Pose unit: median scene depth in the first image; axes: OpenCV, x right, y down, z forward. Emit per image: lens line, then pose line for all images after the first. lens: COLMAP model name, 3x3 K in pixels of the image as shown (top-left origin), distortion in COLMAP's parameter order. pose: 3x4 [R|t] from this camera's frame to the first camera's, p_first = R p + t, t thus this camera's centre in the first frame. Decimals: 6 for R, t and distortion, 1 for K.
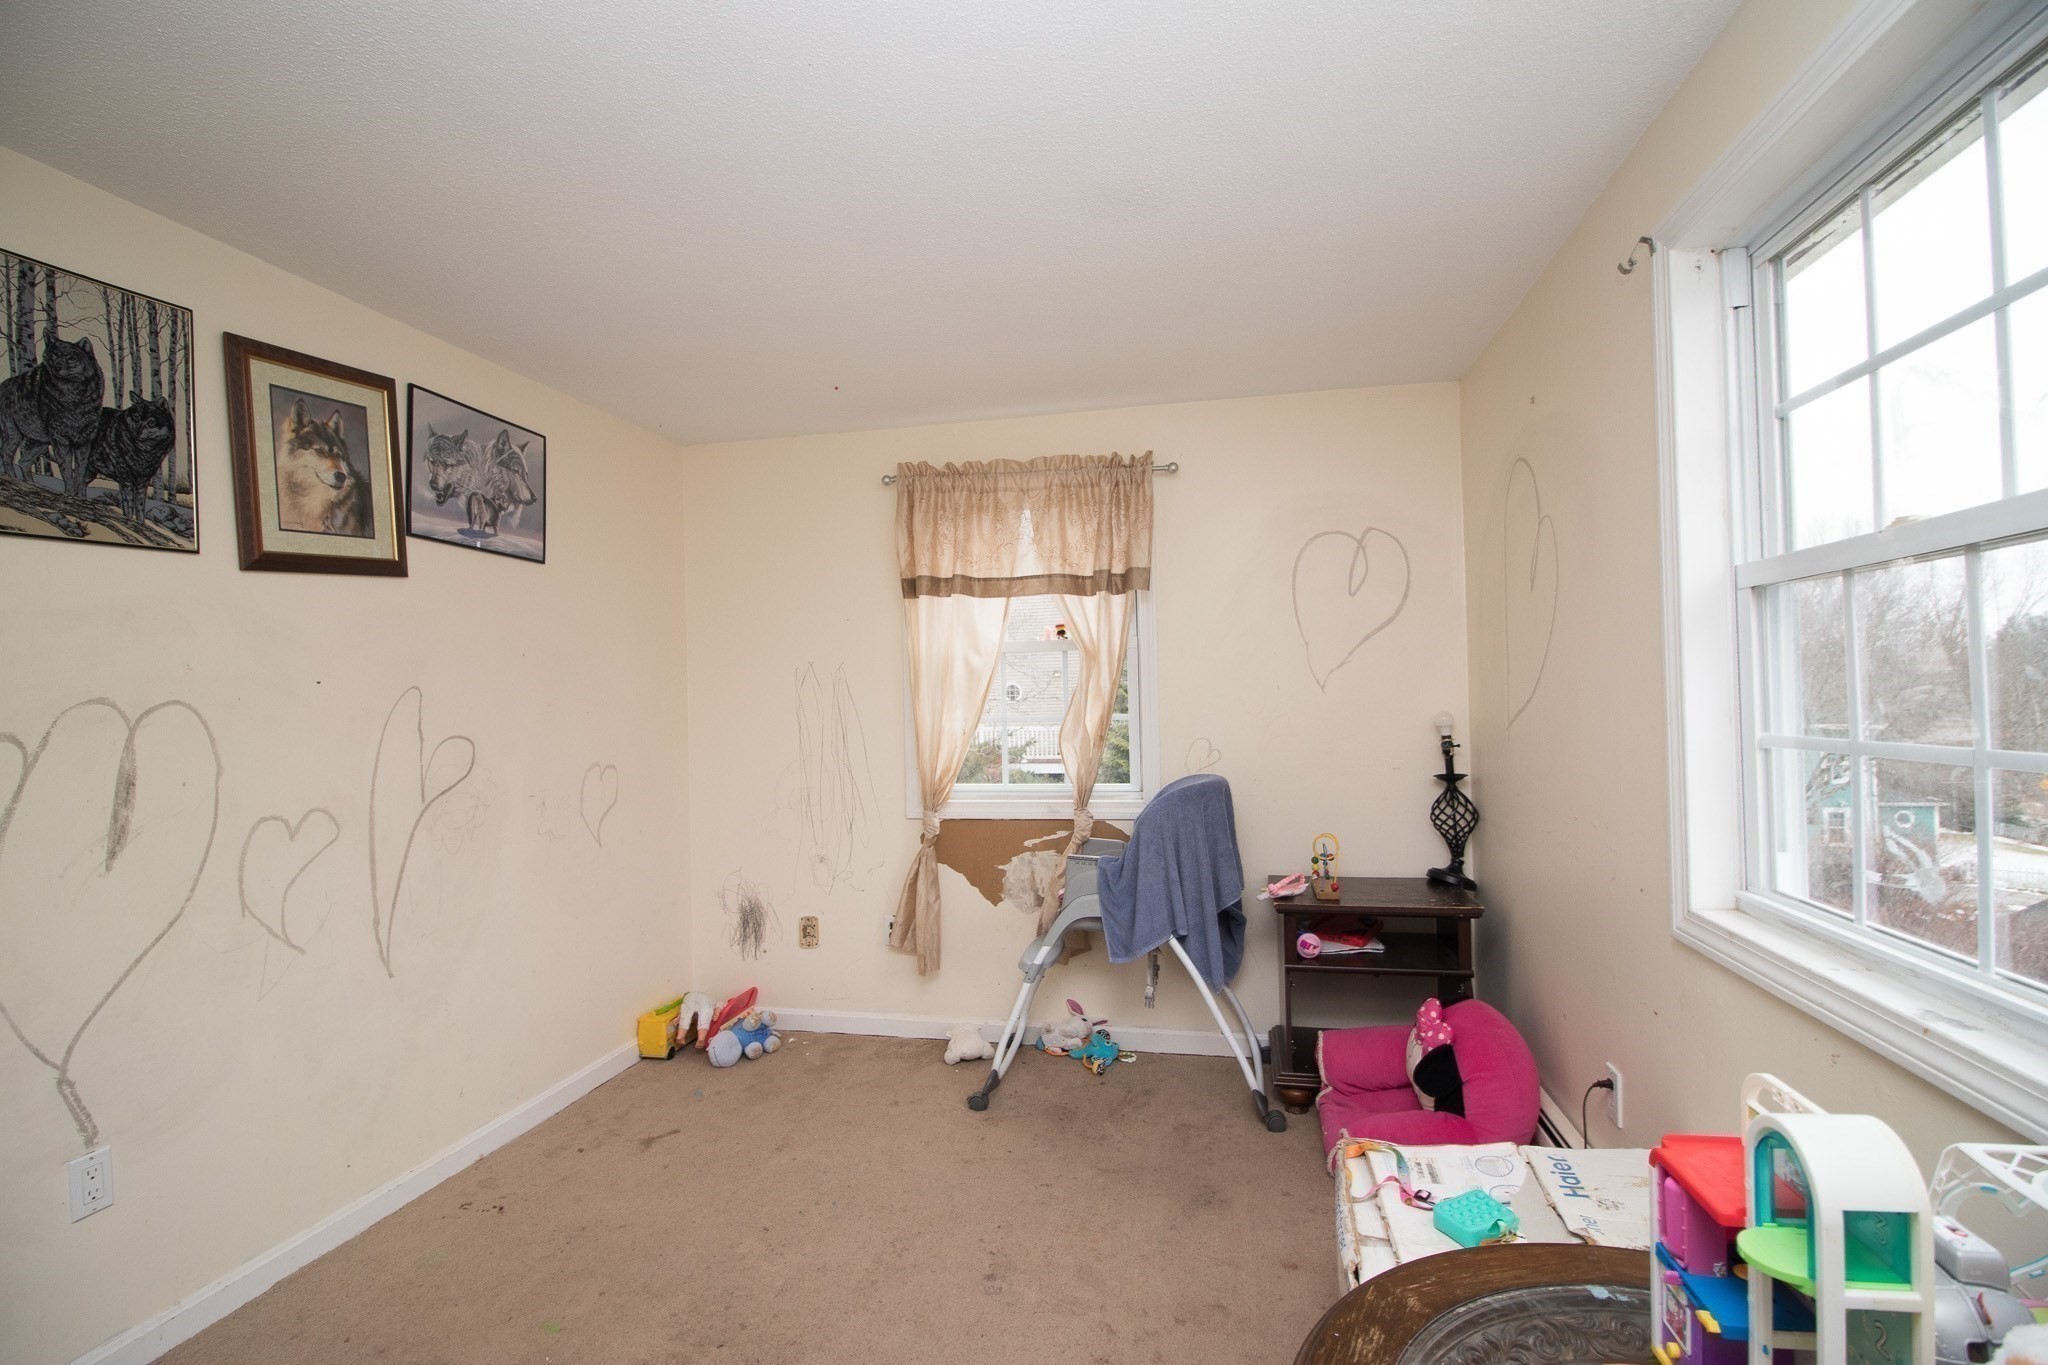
lens RADIAL K [[945.2, 0, 1031.5], [0, 945.2, 683.7], [0, 0, 1]] dist [-0.003913, -0.009074]
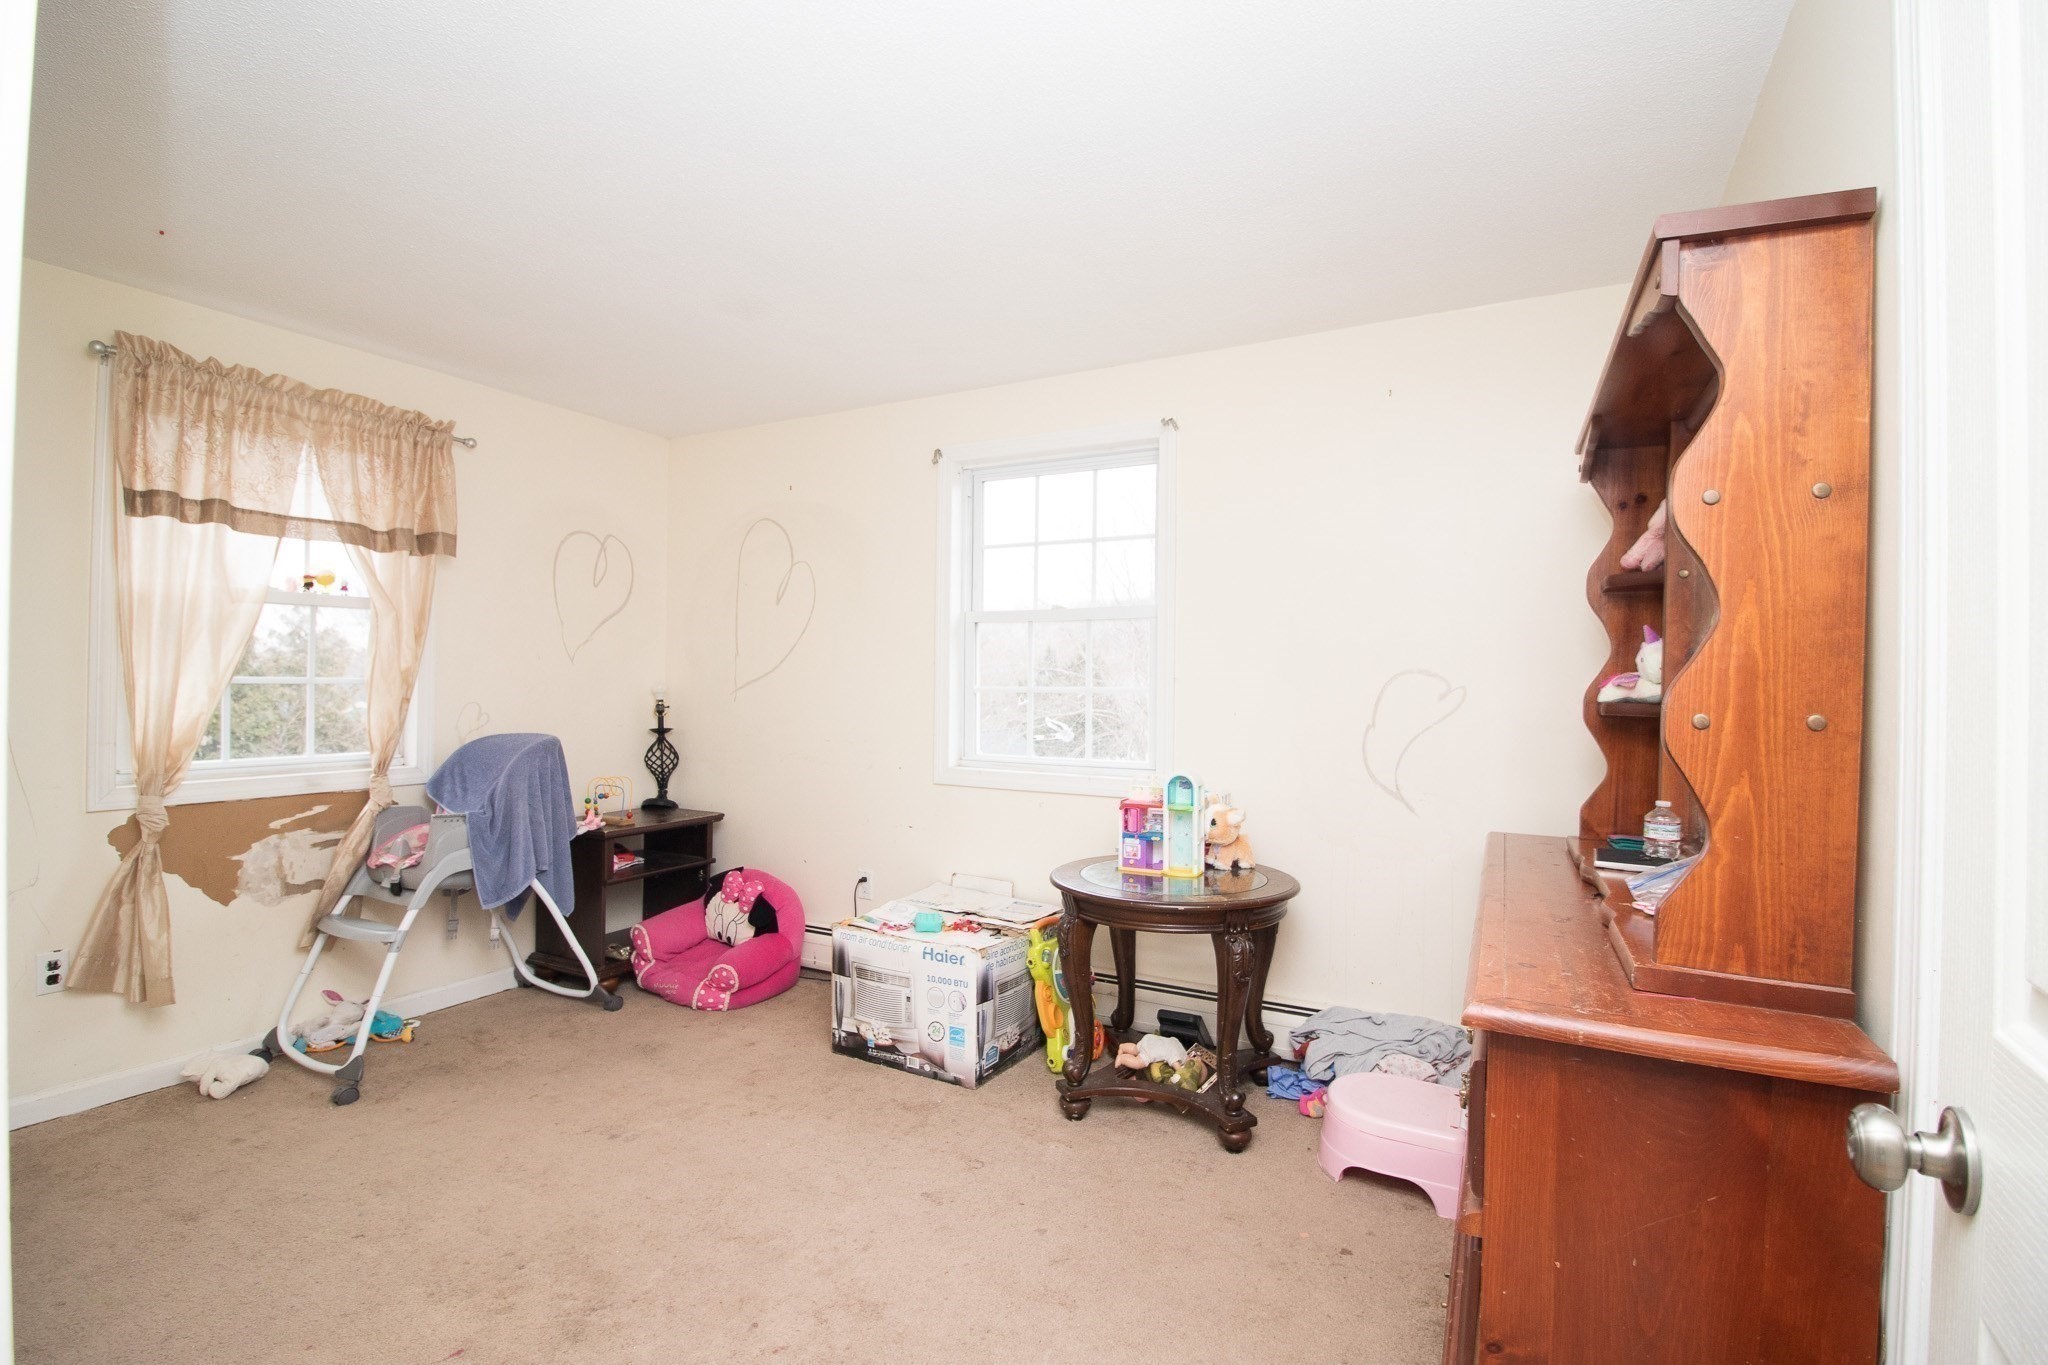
lens RADIAL K [[945.2, 0, 1034.5], [0, 945.2, 684.9], [0, 0, 1]] dist [-0.003913, -0.009074]
pose [[0.269159, 0.020355, 0.962881, -0.680242], [-0.029083, 0.999492, -0.012999, 0.034543], [-0.962657, -0.024505, 0.269614, 0.111752]]
